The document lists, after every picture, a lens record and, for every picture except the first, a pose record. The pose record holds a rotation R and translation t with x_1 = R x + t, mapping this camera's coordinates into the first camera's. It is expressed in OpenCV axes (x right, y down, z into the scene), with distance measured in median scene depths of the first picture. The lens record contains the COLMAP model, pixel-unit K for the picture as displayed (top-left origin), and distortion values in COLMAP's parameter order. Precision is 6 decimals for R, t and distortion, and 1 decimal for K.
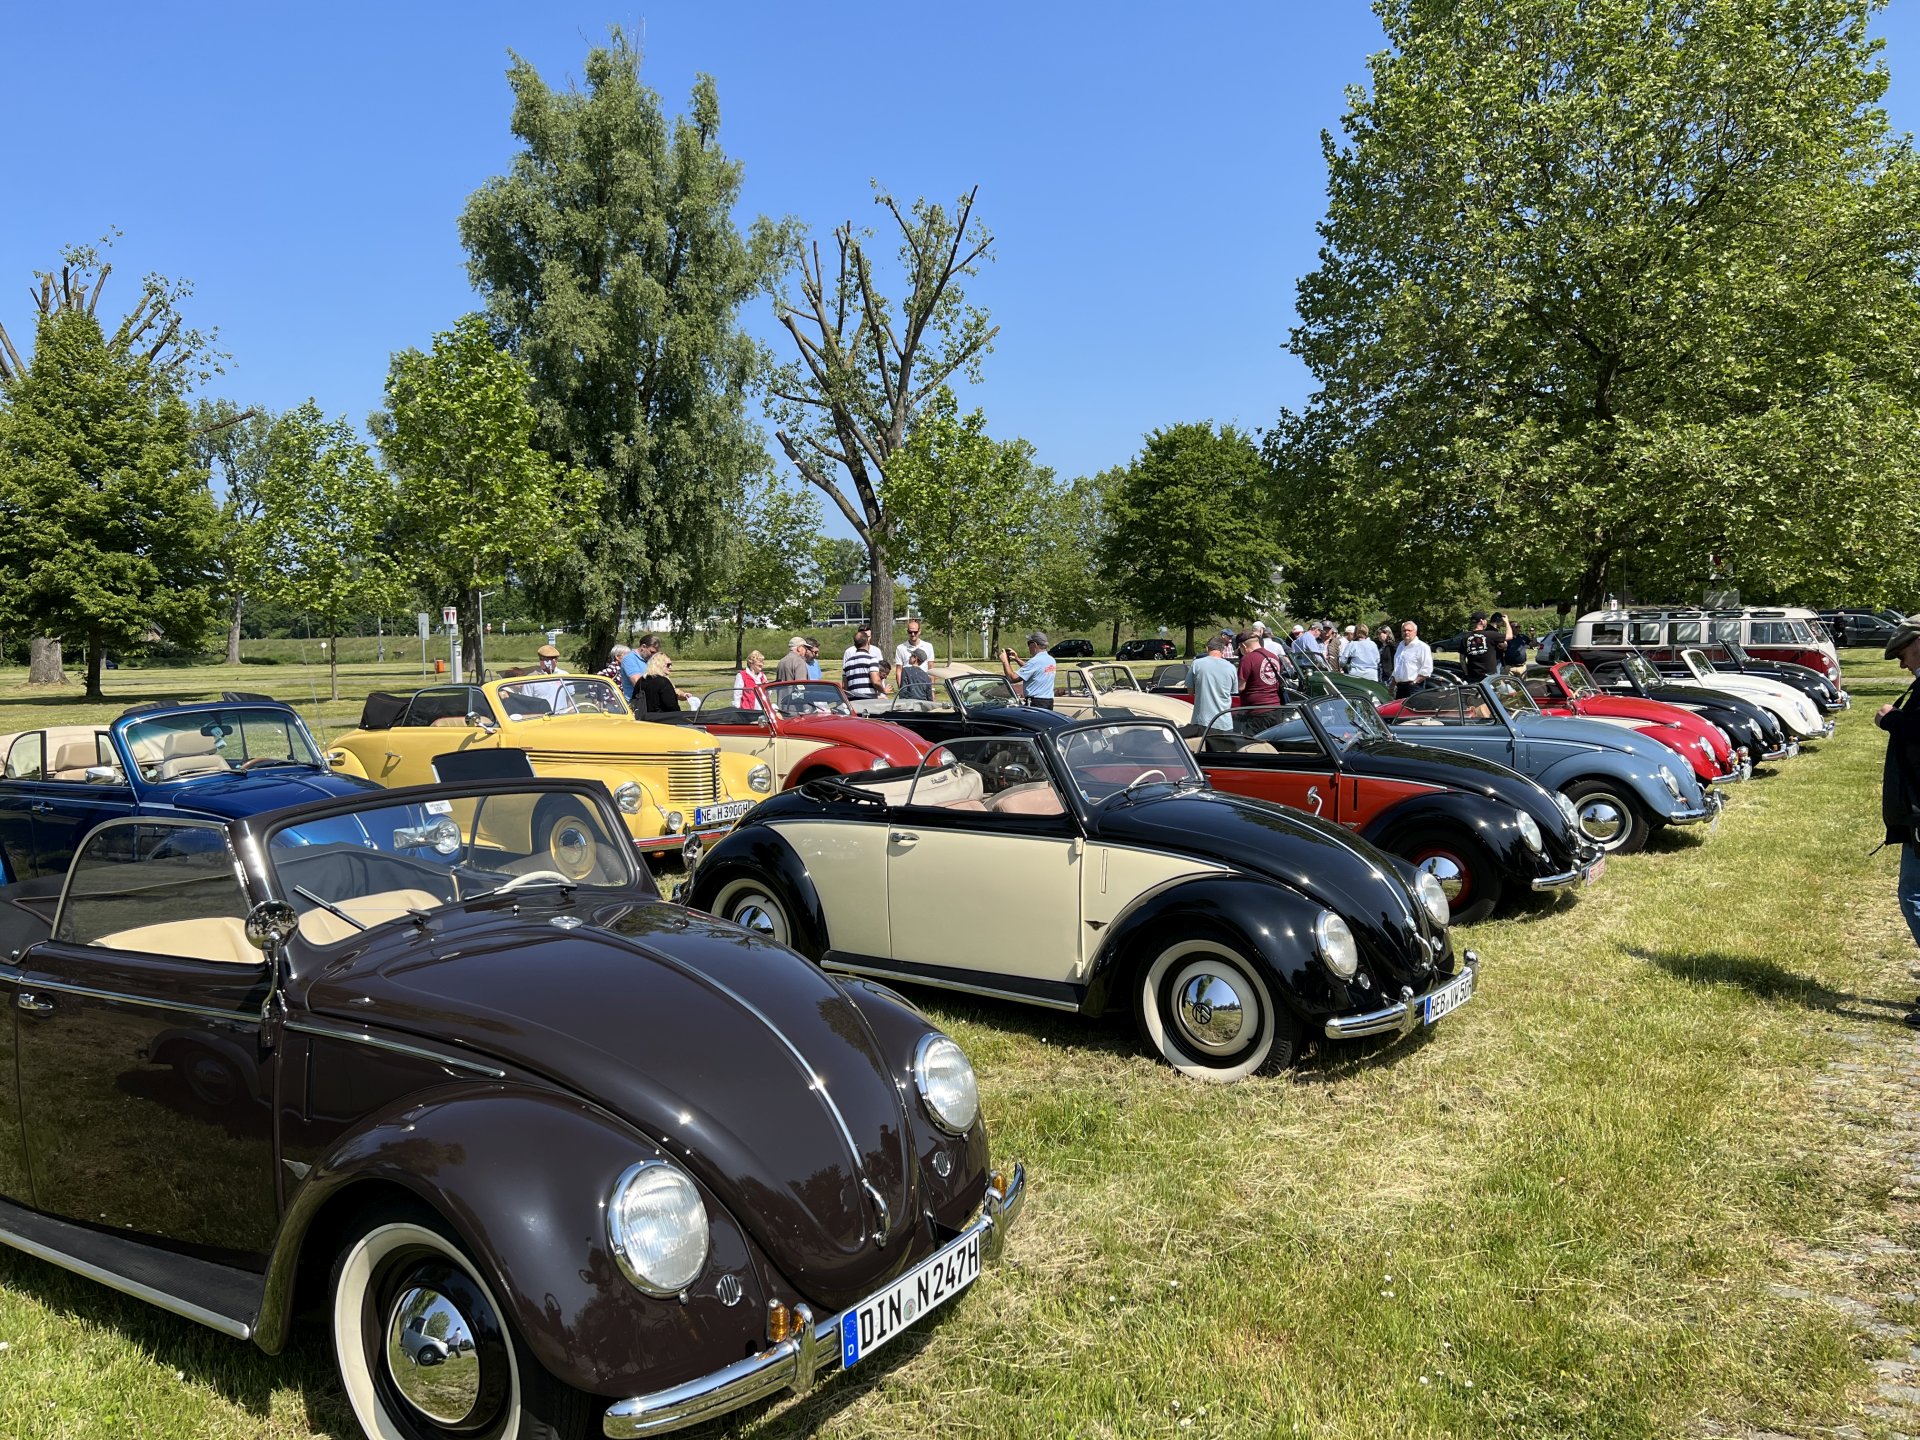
lens RADIAL K [[1461.5, 0, 969.6], [0, 1461.5, 732.0], [0, 0, 1]] dist [0.063419, -0.067257]
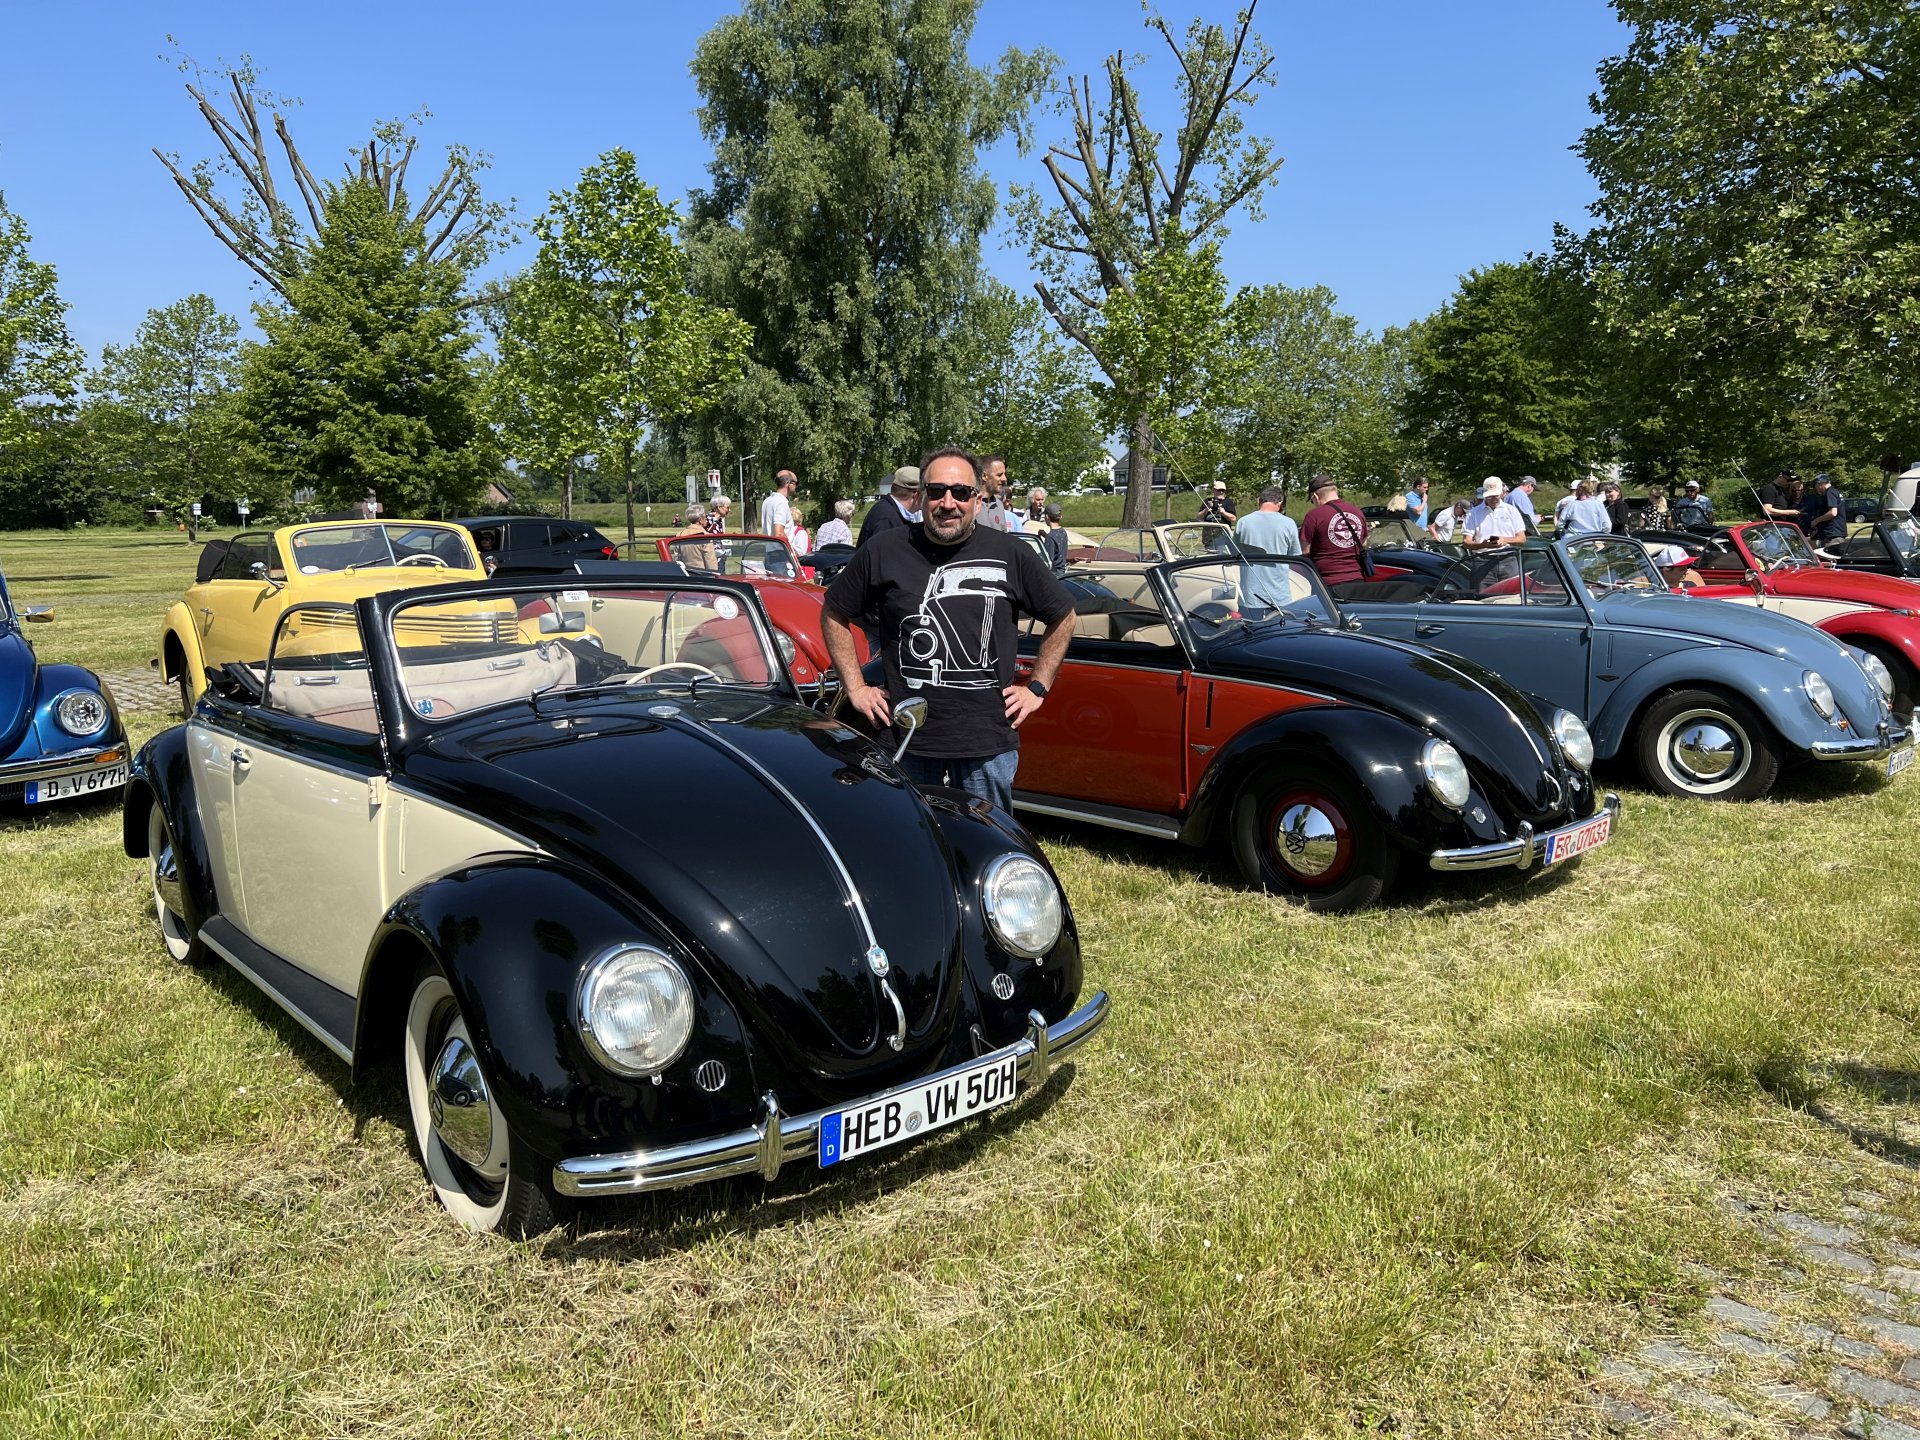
lens RADIAL K [[1461.5, 0, 954.6], [0, 1461.5, 712.0], [0, 0, 1]] dist [0.063419, -0.067257]
pose [[0.974806, 0.037521, -0.219875, 0.051863], [-0.020766, 0.996735, 0.078026, -0.000622], [0.222085, -0.071494, 0.972403, 0.056950]]
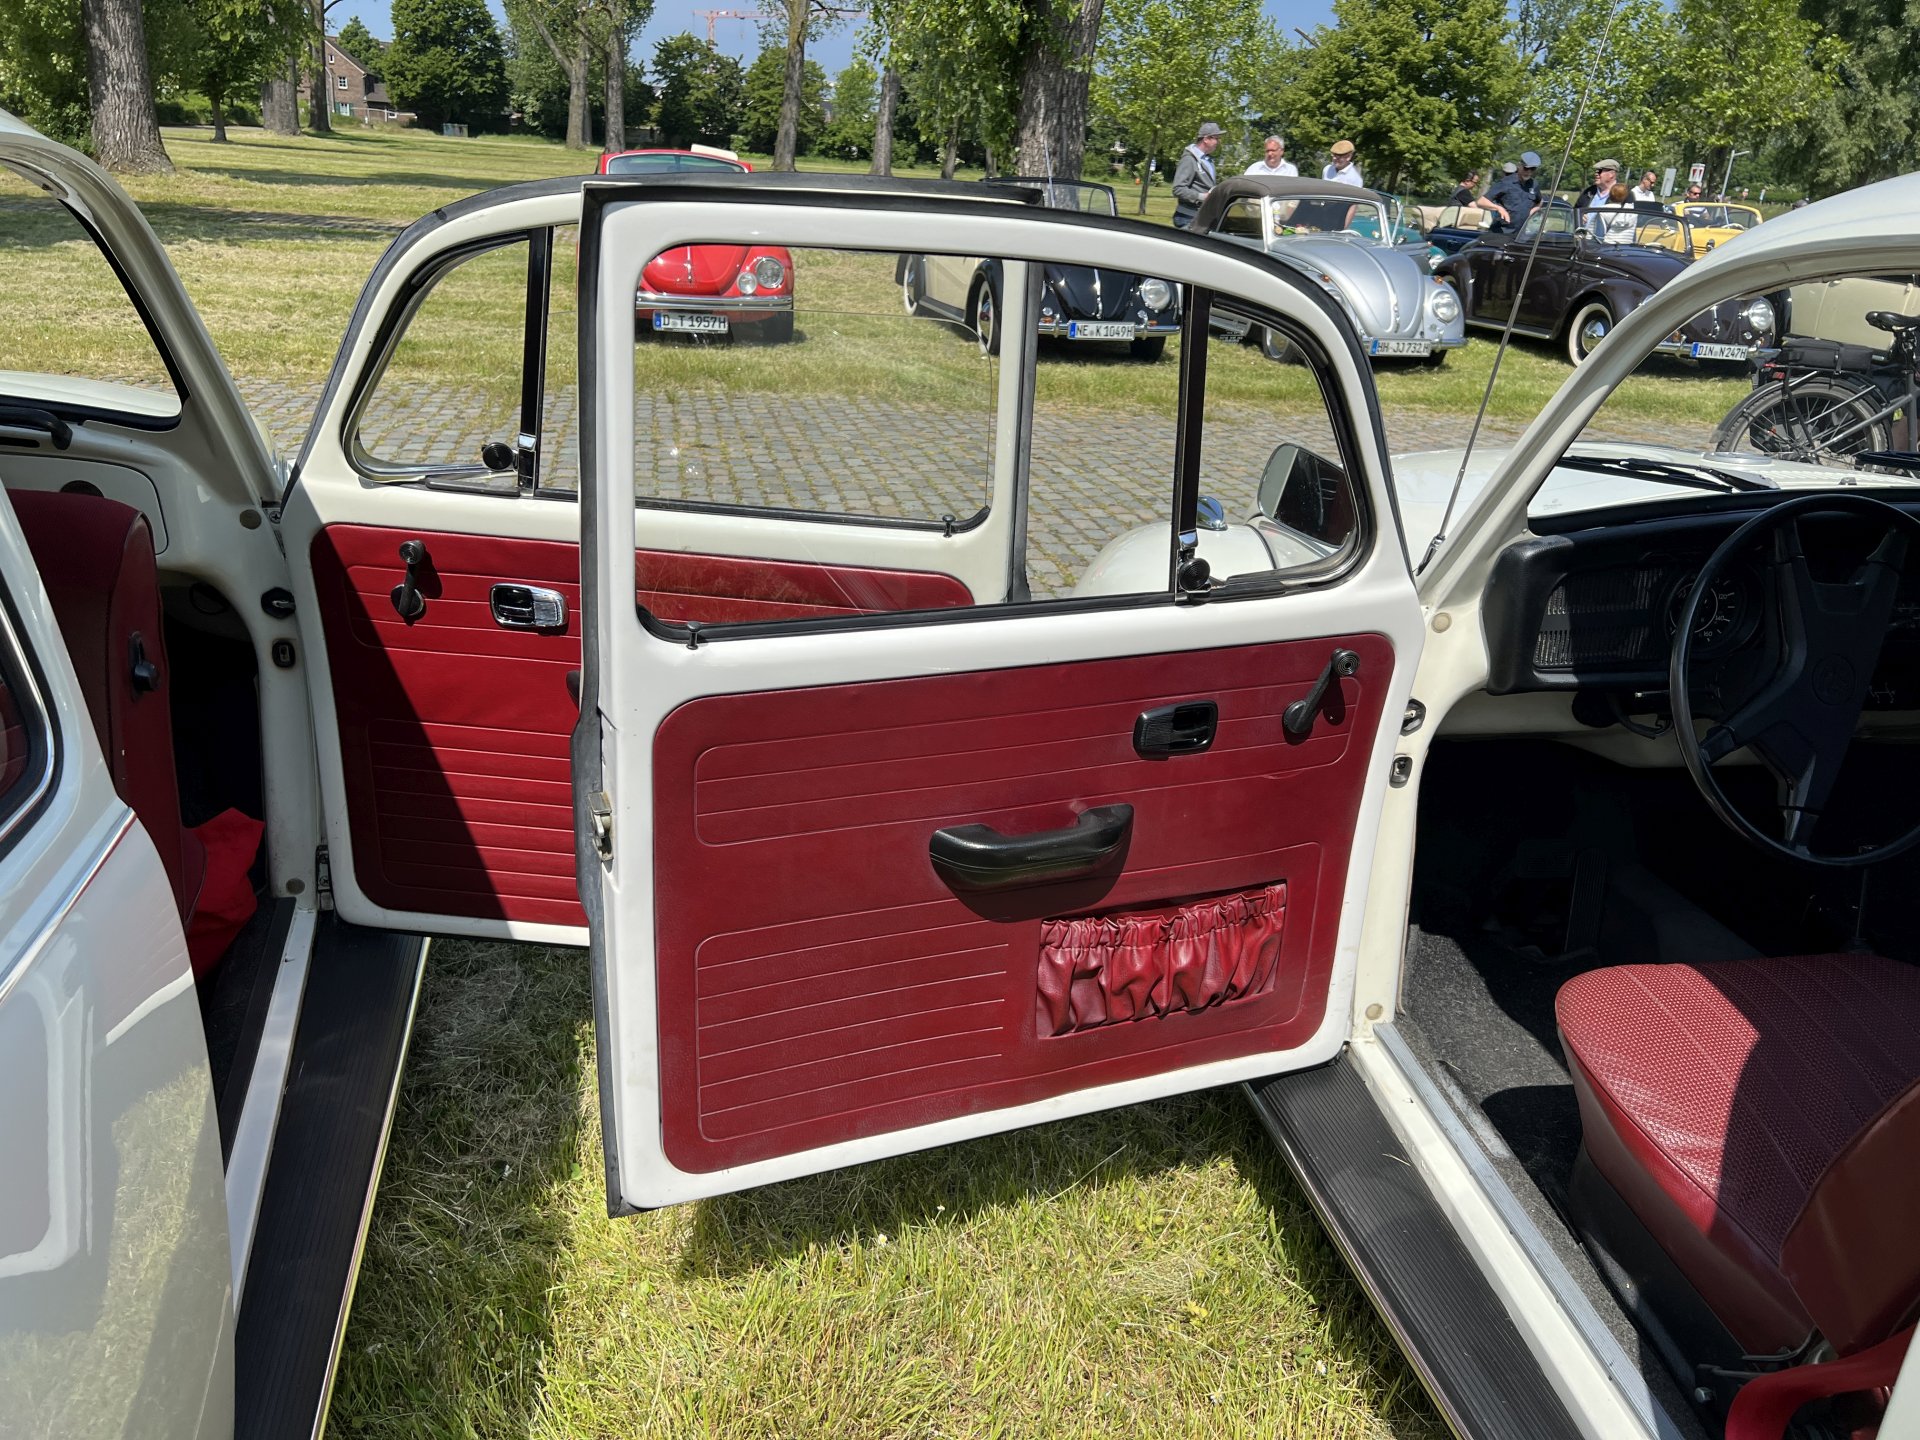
lens RADIAL K [[1461.5, 0, 961.6], [0, 1461.5, 727.3], [0, 0, 1]] dist [0.063419, -0.067257]
pose [[0.709443, 0.316364, -0.629765, 0.082402], [-0.129335, 0.936852, 0.324932, 0.019132], [0.692793, -0.149071, 0.705560, -0.205139]]
